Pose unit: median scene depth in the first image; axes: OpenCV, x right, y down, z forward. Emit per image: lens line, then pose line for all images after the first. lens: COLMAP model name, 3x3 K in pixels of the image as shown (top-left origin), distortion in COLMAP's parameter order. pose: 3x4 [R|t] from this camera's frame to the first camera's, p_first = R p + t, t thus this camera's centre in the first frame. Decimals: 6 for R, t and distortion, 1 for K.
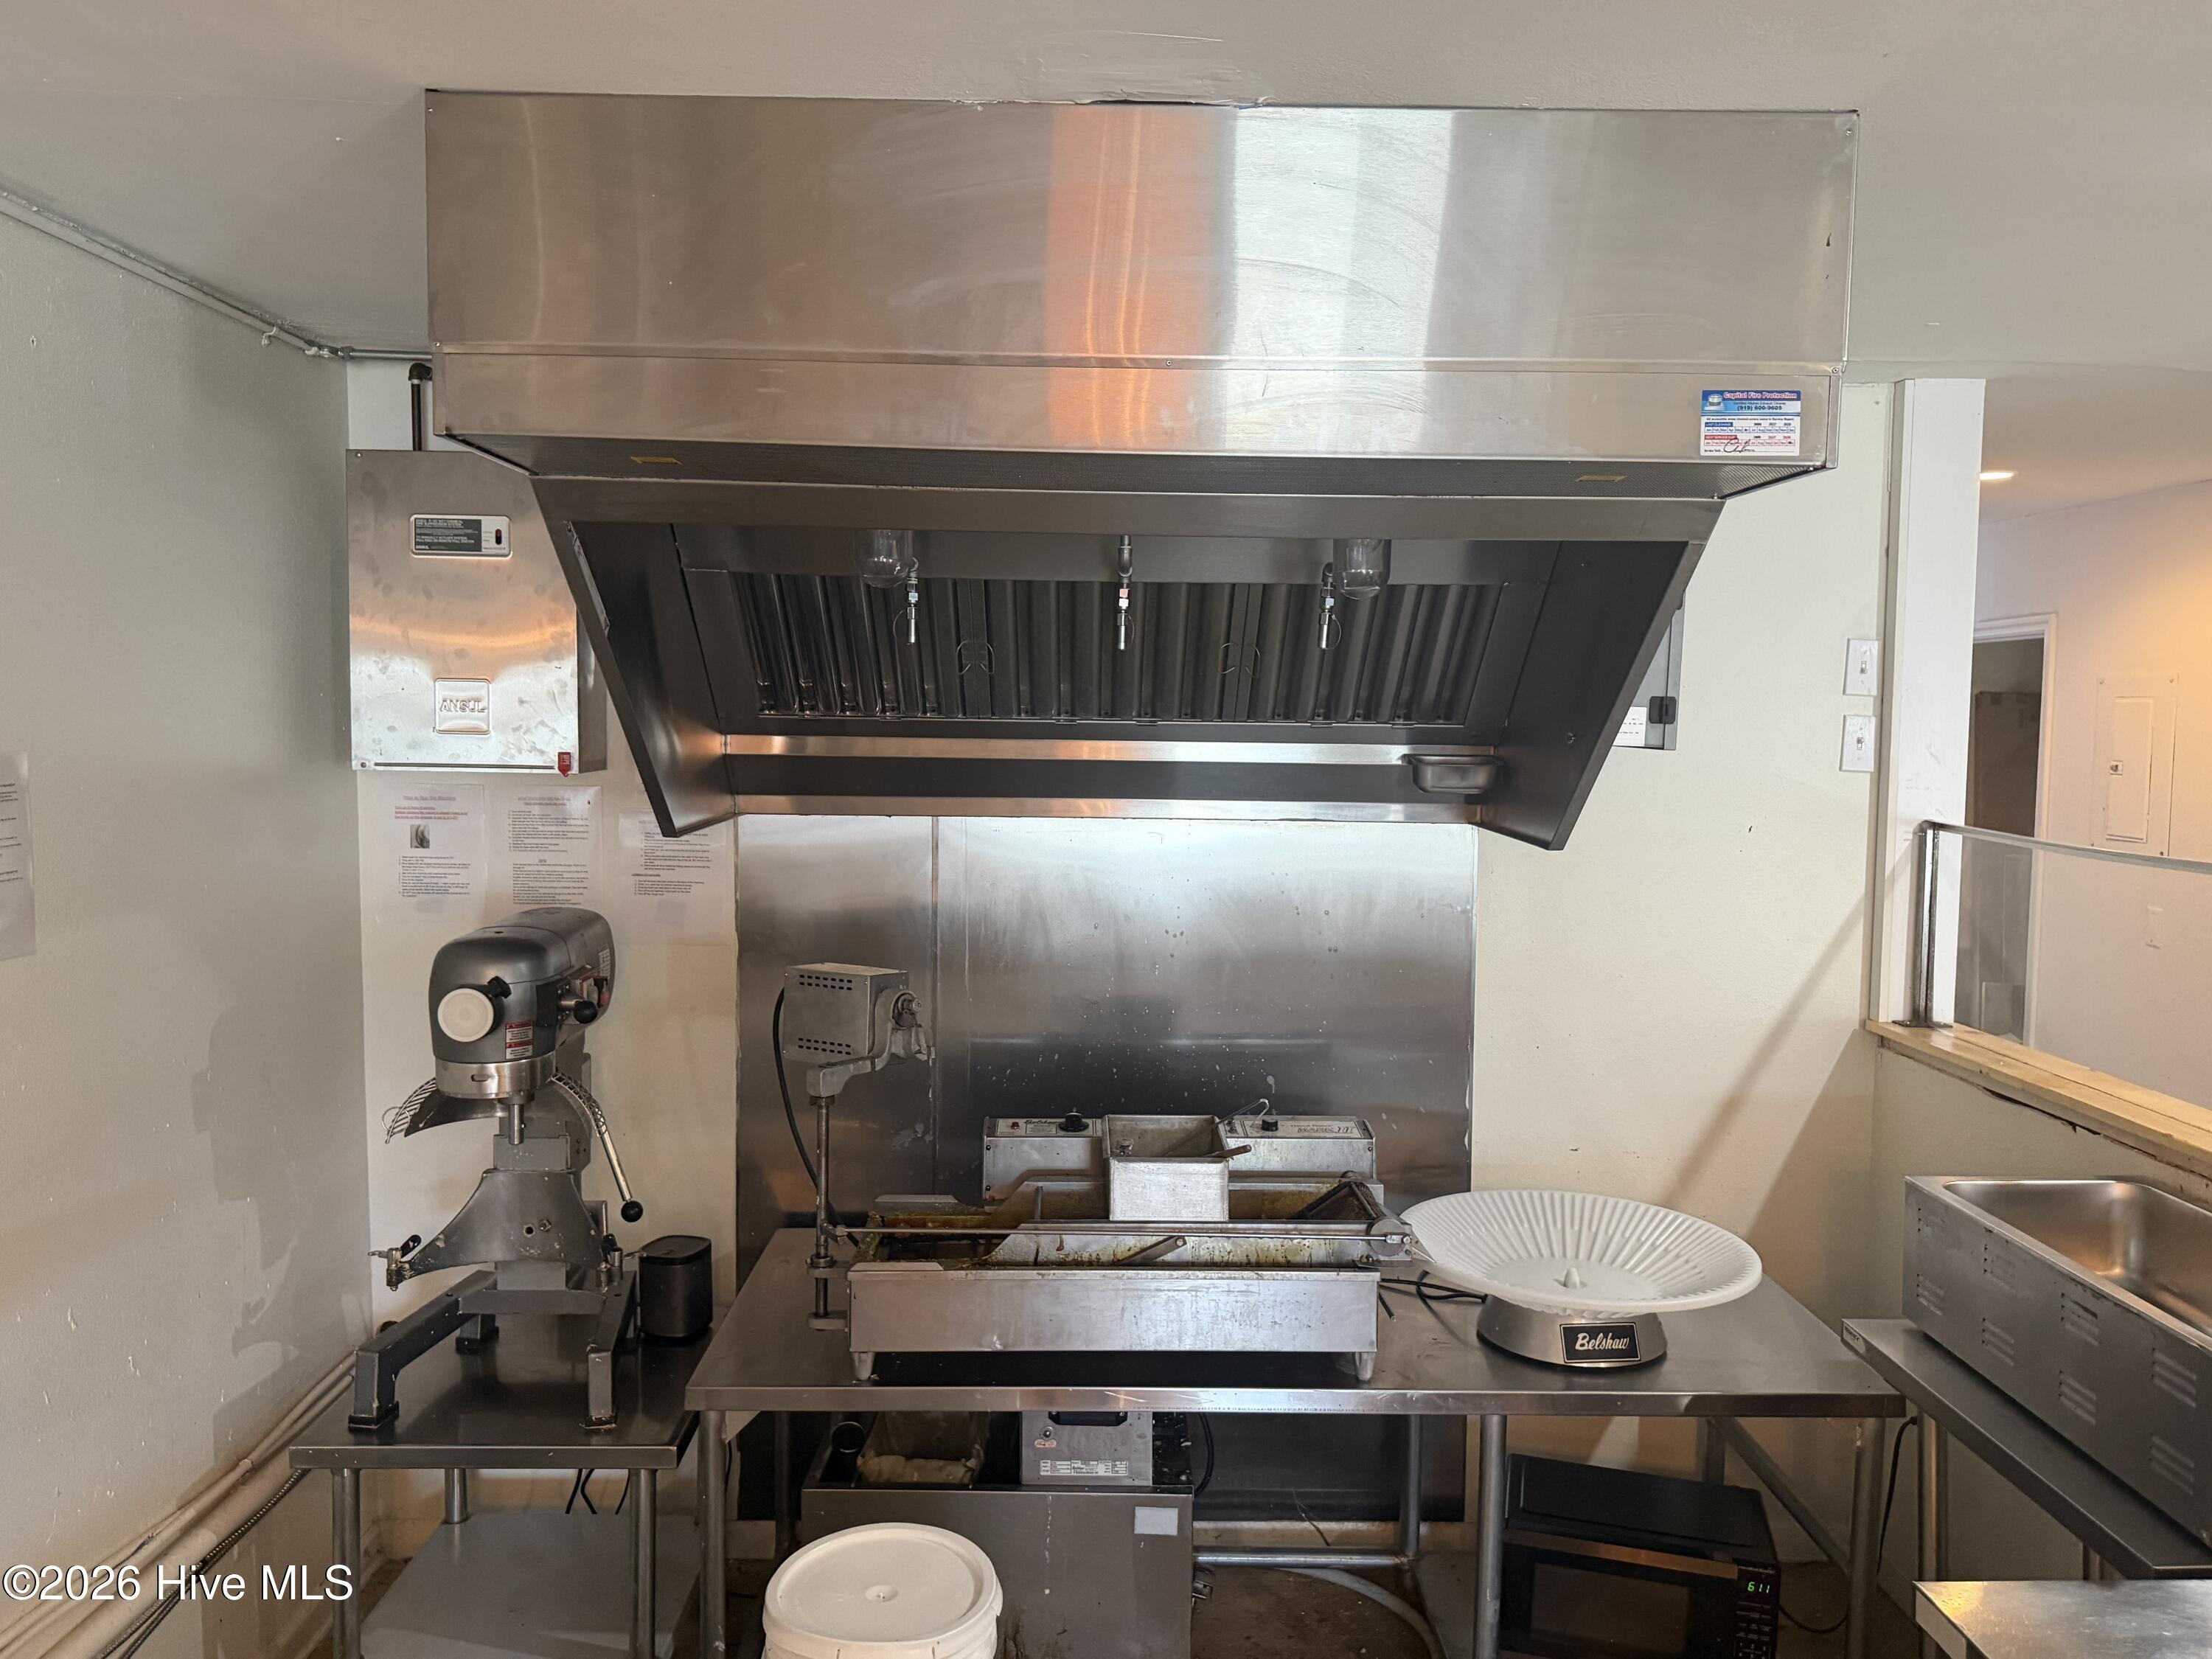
lens RADIAL K [[1642.5, 0, 1112.0], [0, 1642.5, 812.2], [0, 0, 1]] dist [0.070497, -0.100824]
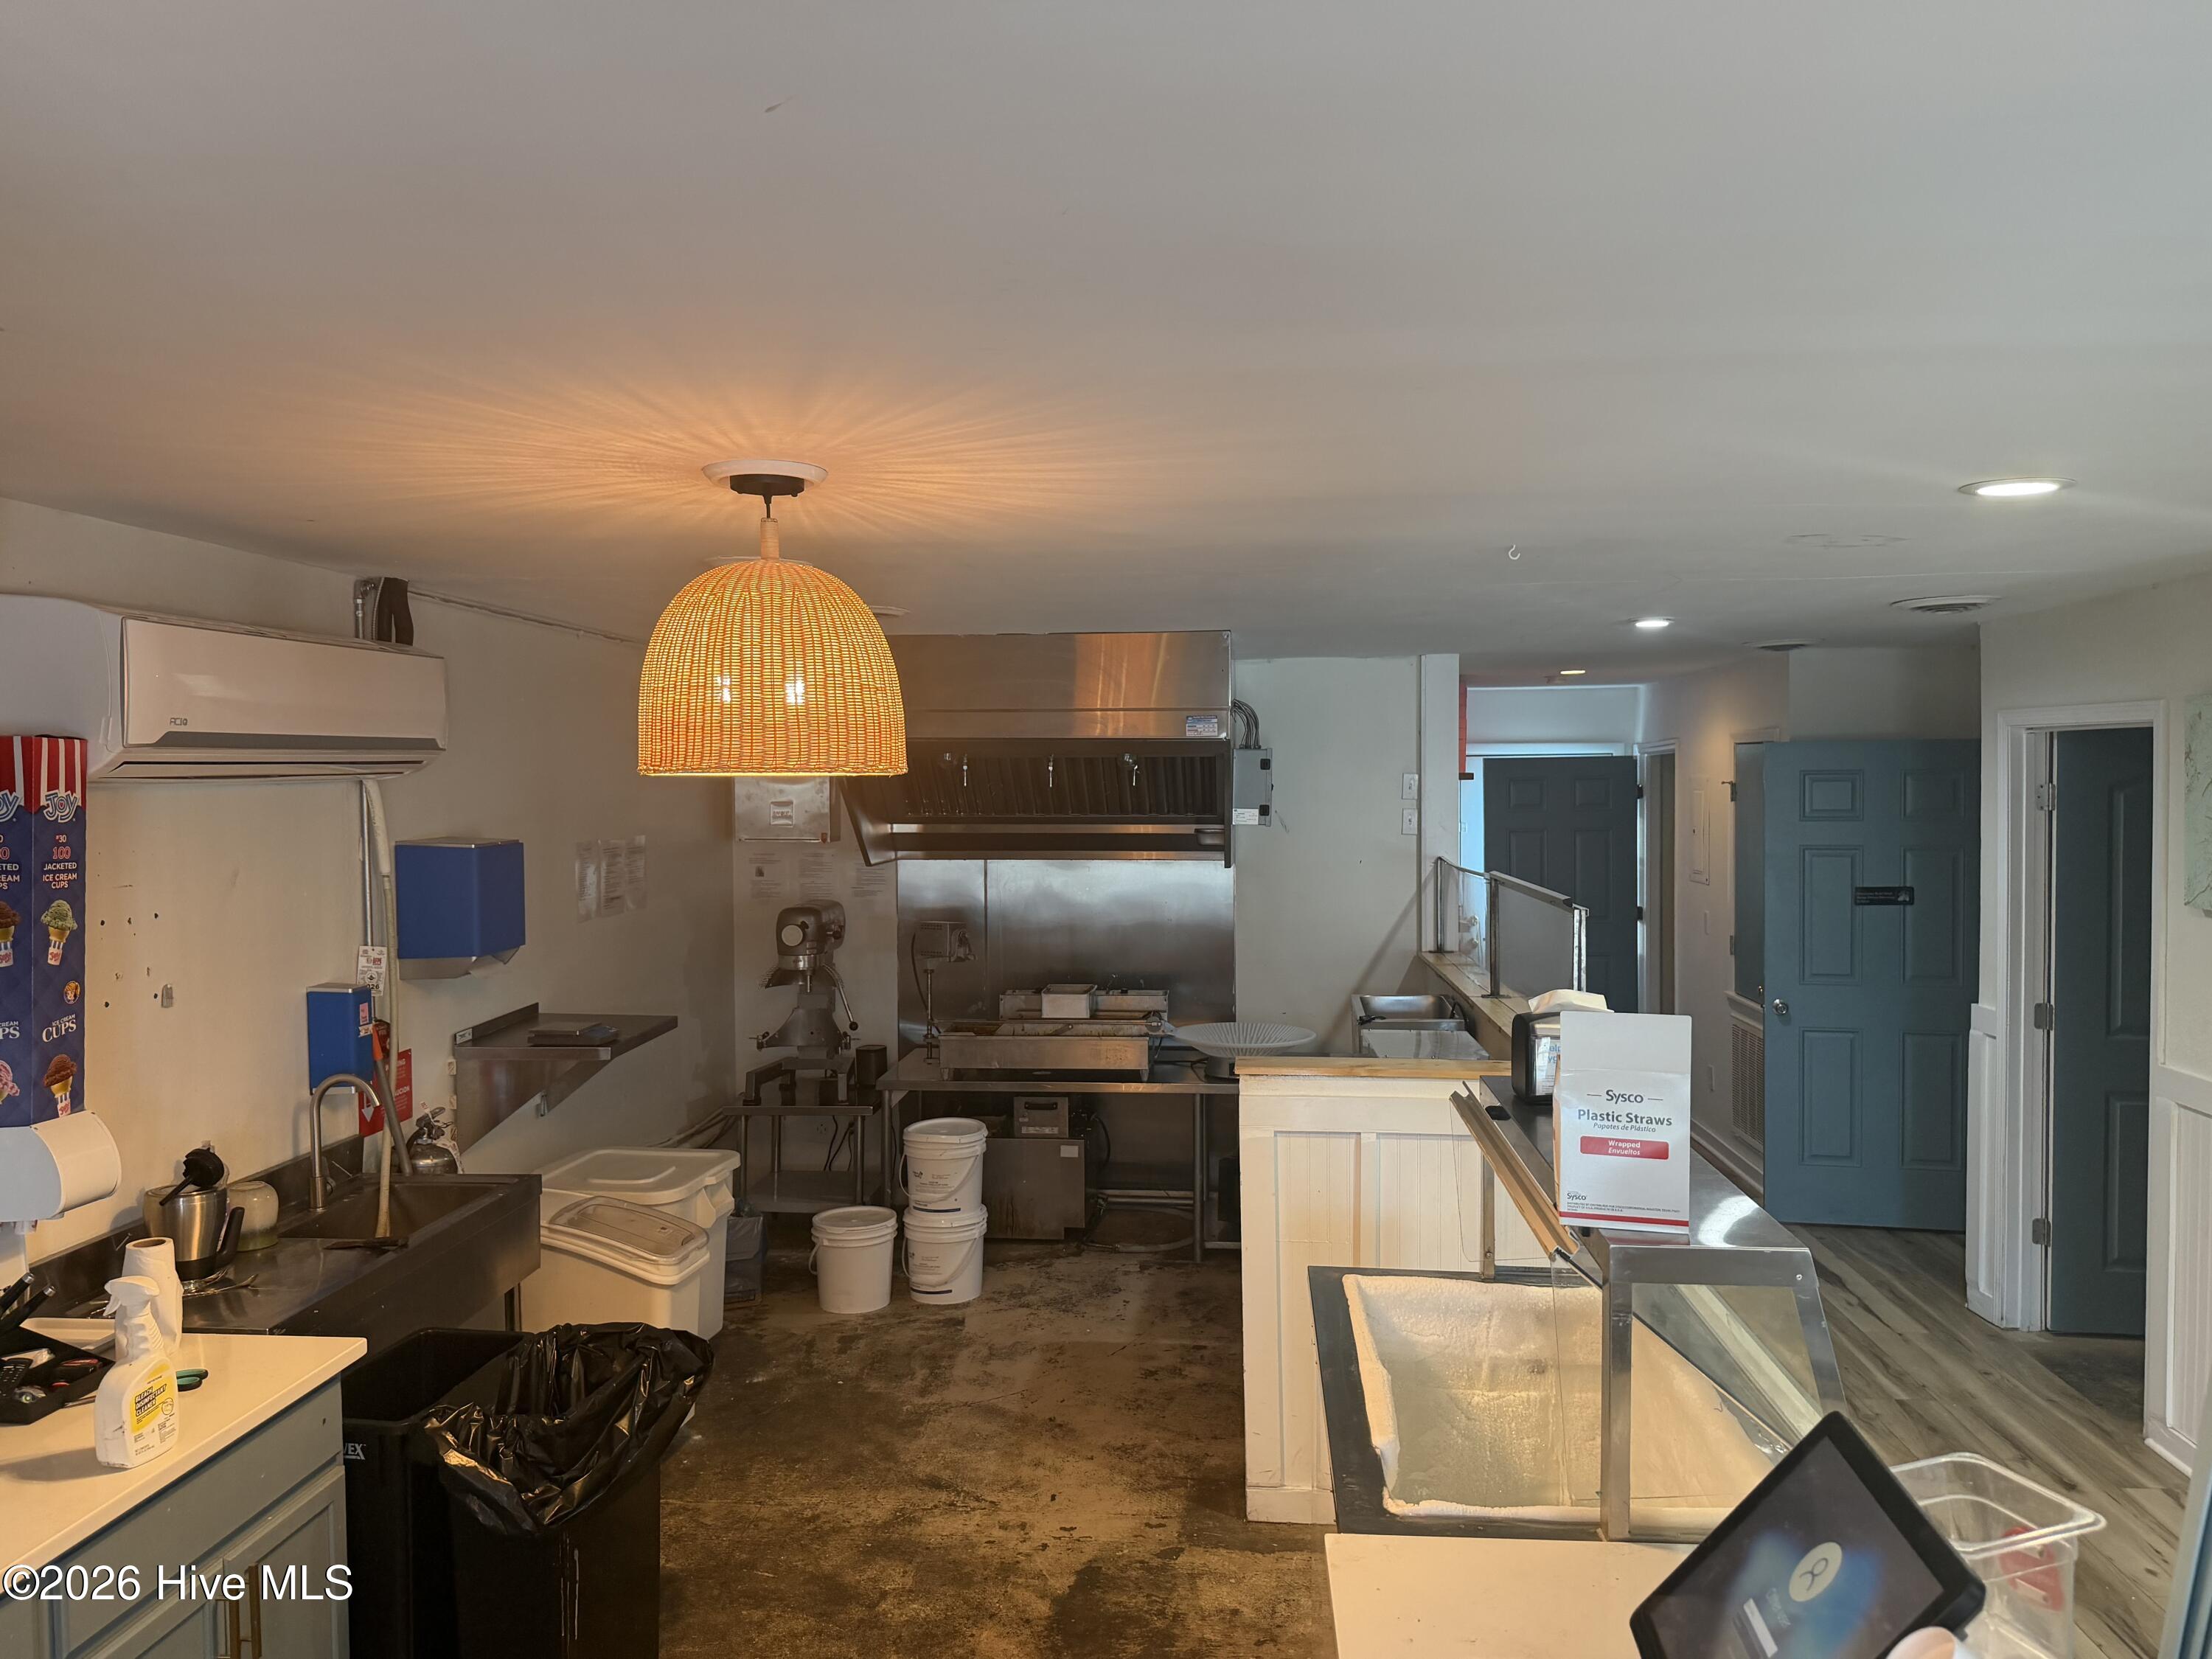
lens RADIAL K [[1642.5, 0, 1097.0], [0, 1642.5, 820.6], [0, 0, 1]] dist [0.070497, -0.100824]
pose [[0.993618, -0.013109, -0.112035, 0.332612], [0.008314, 0.999034, -0.043160, 0.053254], [0.112493, 0.041953, 0.992766, -1.346927]]
